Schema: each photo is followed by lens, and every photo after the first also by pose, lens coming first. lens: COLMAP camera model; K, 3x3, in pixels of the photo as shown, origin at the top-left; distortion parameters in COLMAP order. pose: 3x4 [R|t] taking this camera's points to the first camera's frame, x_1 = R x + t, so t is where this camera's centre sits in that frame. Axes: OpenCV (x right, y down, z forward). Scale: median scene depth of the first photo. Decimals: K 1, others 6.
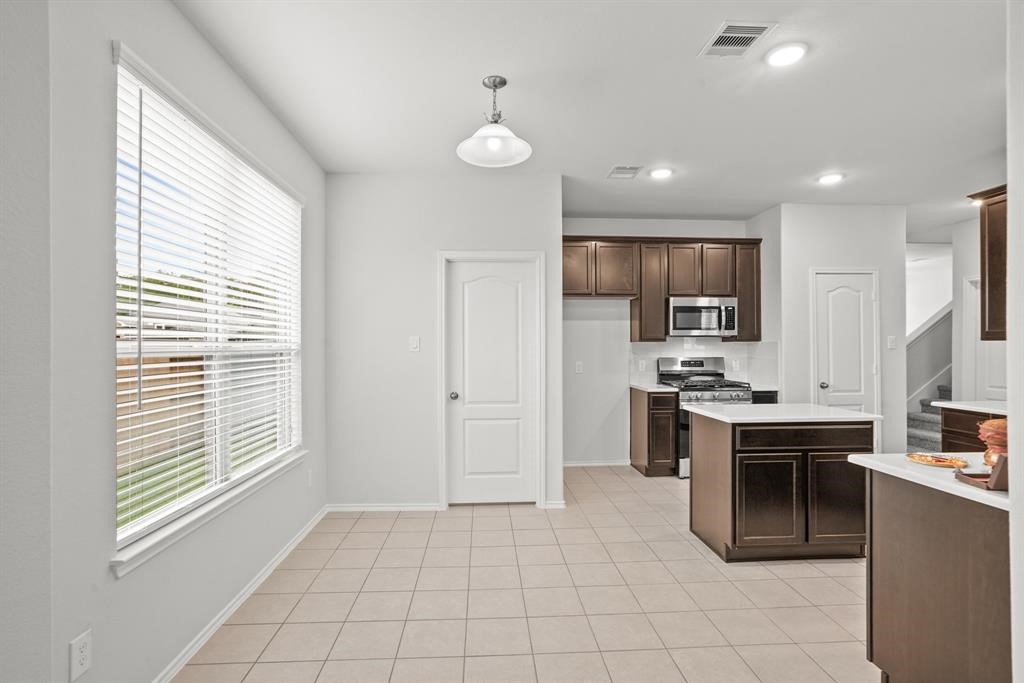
lens RADIAL K [[485.8, 0, 512.0], [0, 485.8, 341.5], [0, 0, 1]] dist [0.000046, -0.000009]
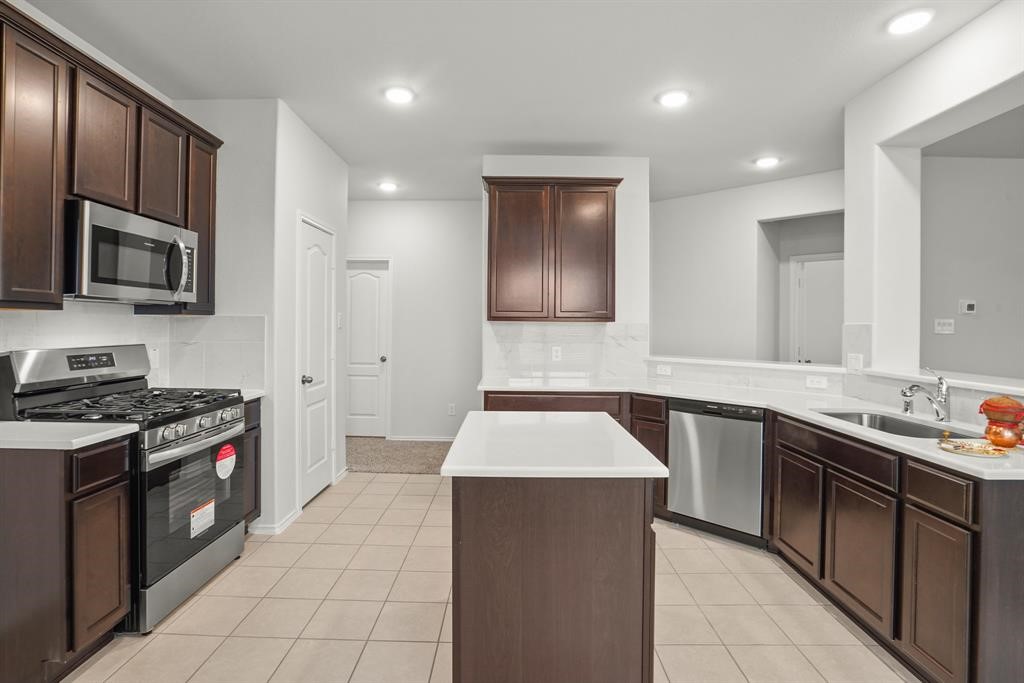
lens RADIAL K [[476.6, 0, 511.9], [0, 476.6, 324.3], [0, 0, 1]] dist [-0.045153, -0.000057]
pose [[0.054598, 0.004089, 0.998500, -0.031532], [-0.017387, 0.999844, -0.003144, 0.006853], [-0.998357, -0.017189, 0.054660, 0.624579]]
